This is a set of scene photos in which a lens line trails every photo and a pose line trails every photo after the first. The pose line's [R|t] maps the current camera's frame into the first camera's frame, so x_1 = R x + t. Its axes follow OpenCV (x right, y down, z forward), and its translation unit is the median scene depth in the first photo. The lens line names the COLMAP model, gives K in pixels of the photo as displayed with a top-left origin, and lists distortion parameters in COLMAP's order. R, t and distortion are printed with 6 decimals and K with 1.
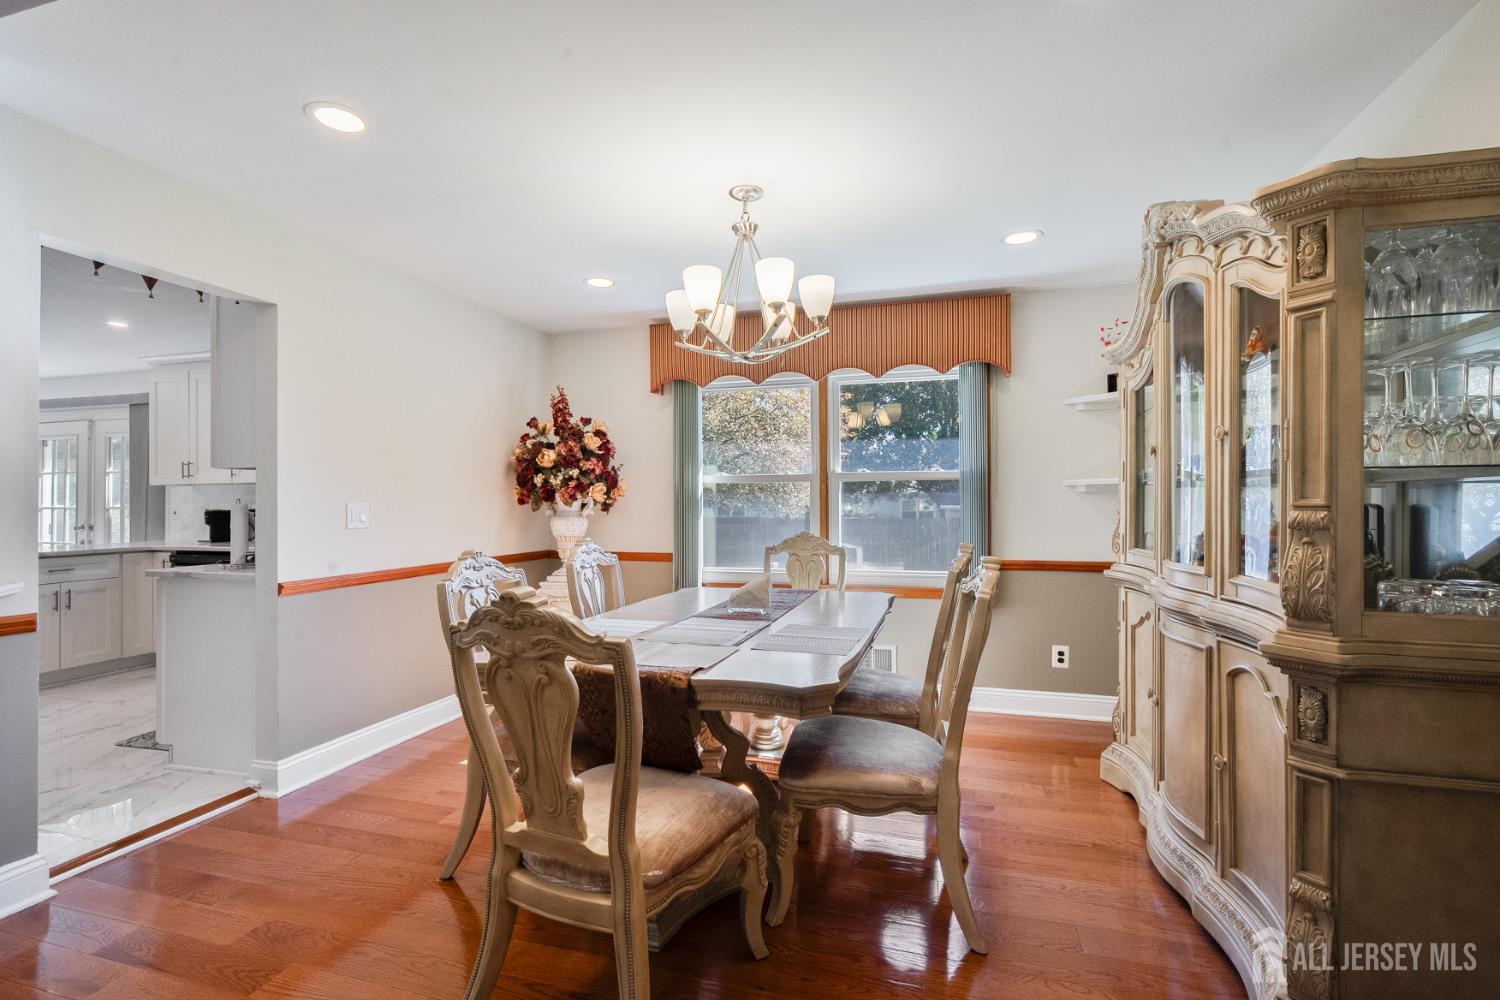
lens RADIAL K [[677.8, 0, 746.2], [0, 677.8, 502.1], [0, 0, 1]] dist [0.000845, 0.000978]
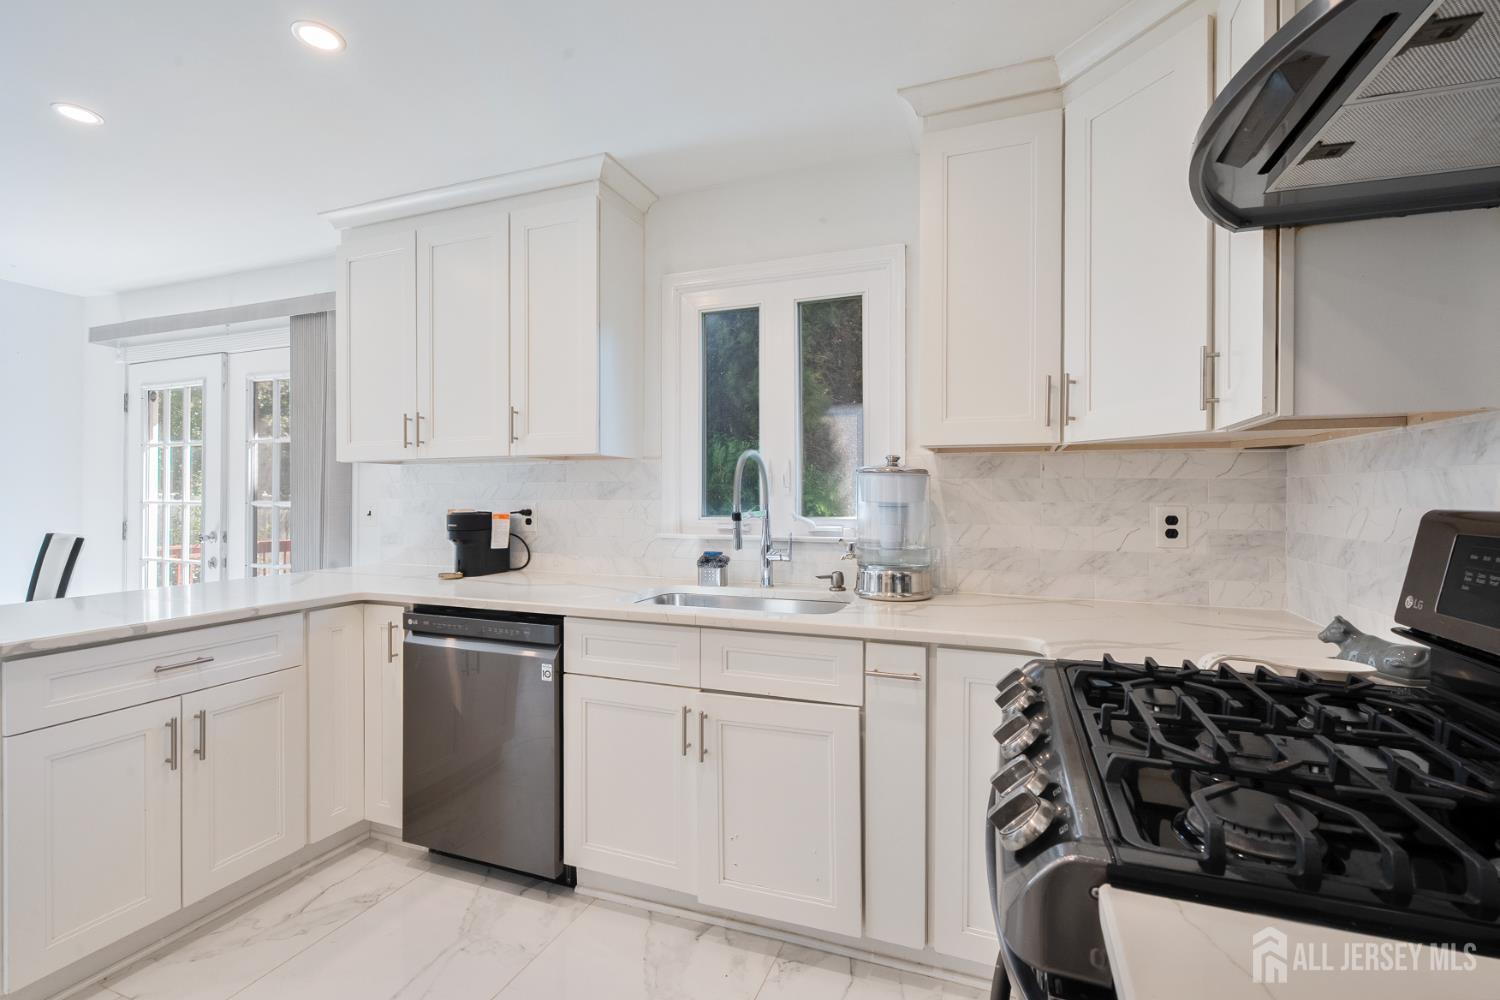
lens RADIAL K [[677.8, 0, 744.1], [0, 677.8, 497.2], [0, 0, 1]] dist [0.000845, 0.000978]
pose [[0.995864, 0.005405, -0.090695, -0.538828], [-0.005021, 0.999977, 0.004463, -0.002062], [0.090717, -0.003989, 0.995869, 0.528520]]
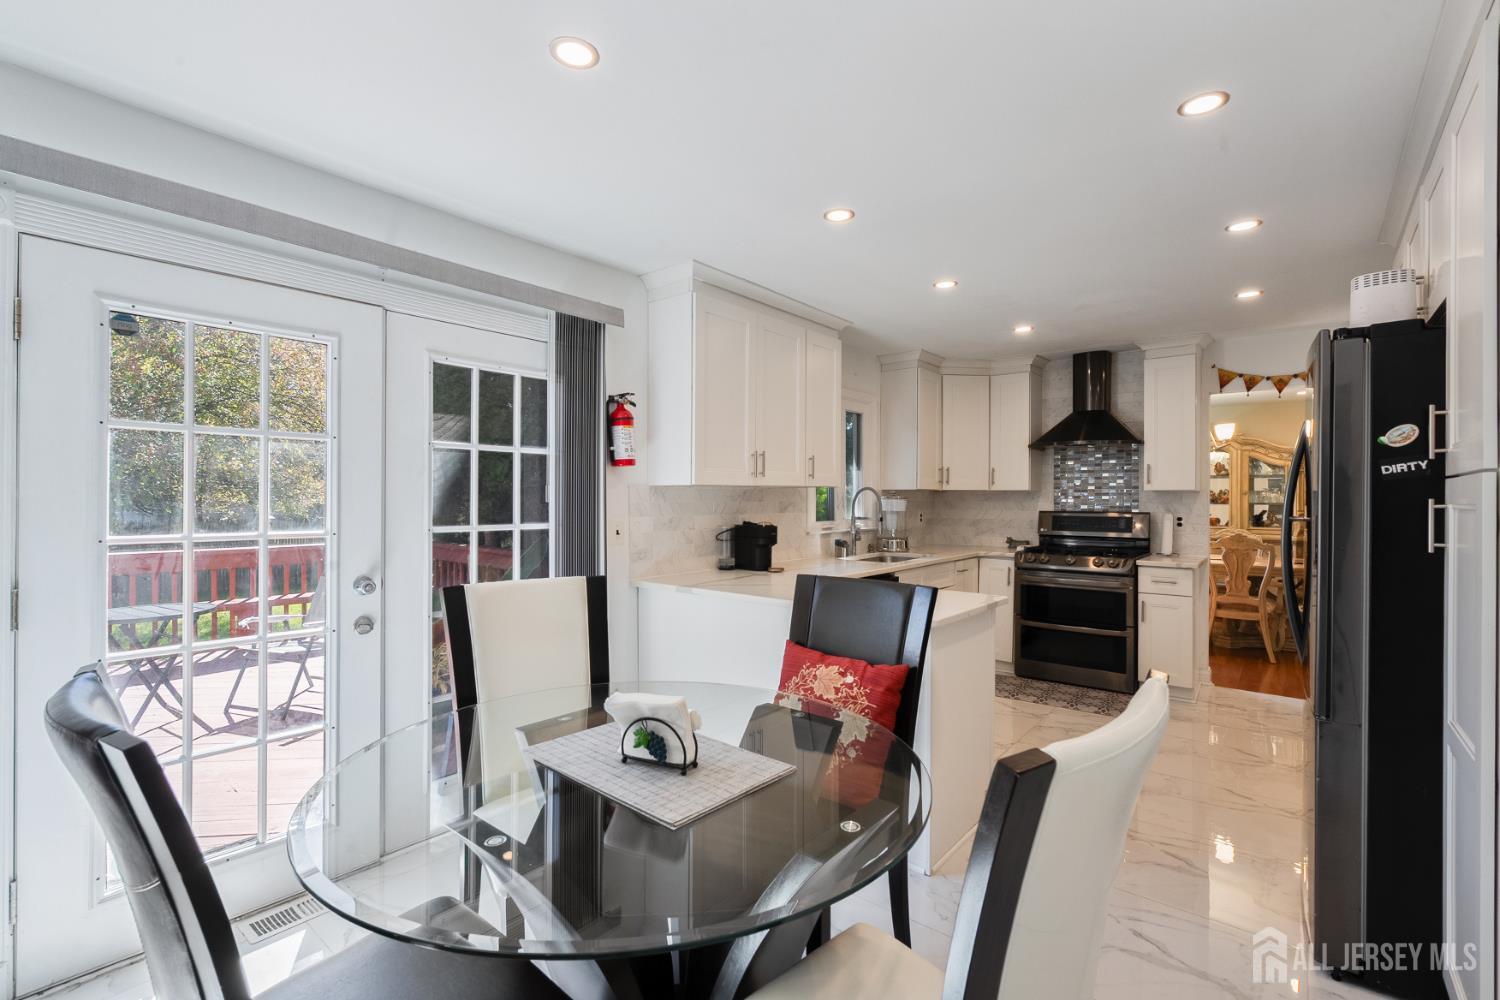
lens RADIAL K [[677.8, 0, 745.4], [0, 677.8, 496.9], [0, 0, 1]] dist [0.000845, 0.000978]
pose [[0.394367, 0.004165, 0.918944, -1.463026], [-0.006897, 0.999975, -0.001572, -0.015186], [-0.918927, -0.005718, 0.394386, 0.758571]]
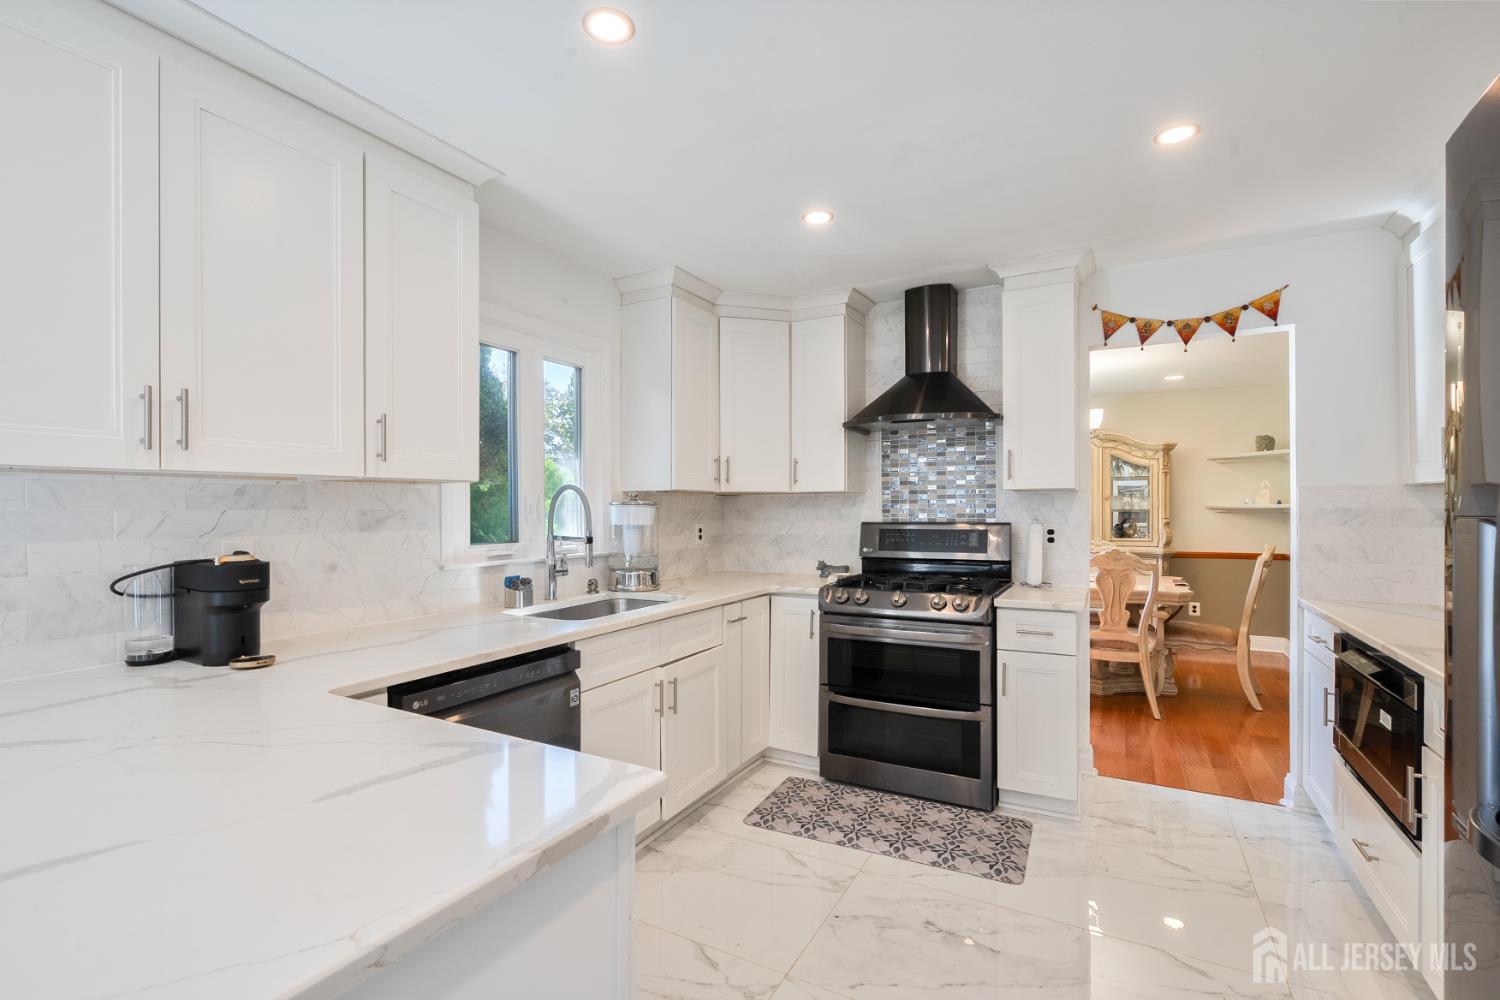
lens RADIAL K [[677.8, 0, 747.8], [0, 677.8, 509.3], [0, 0, 1]] dist [0.000845, 0.000978]
pose [[0.222086, 0.001650, 0.975026, -1.055438], [0.000685, 0.999998, -0.001848, -0.010607], [-0.975027, 0.001079, 0.222085, 0.713608]]
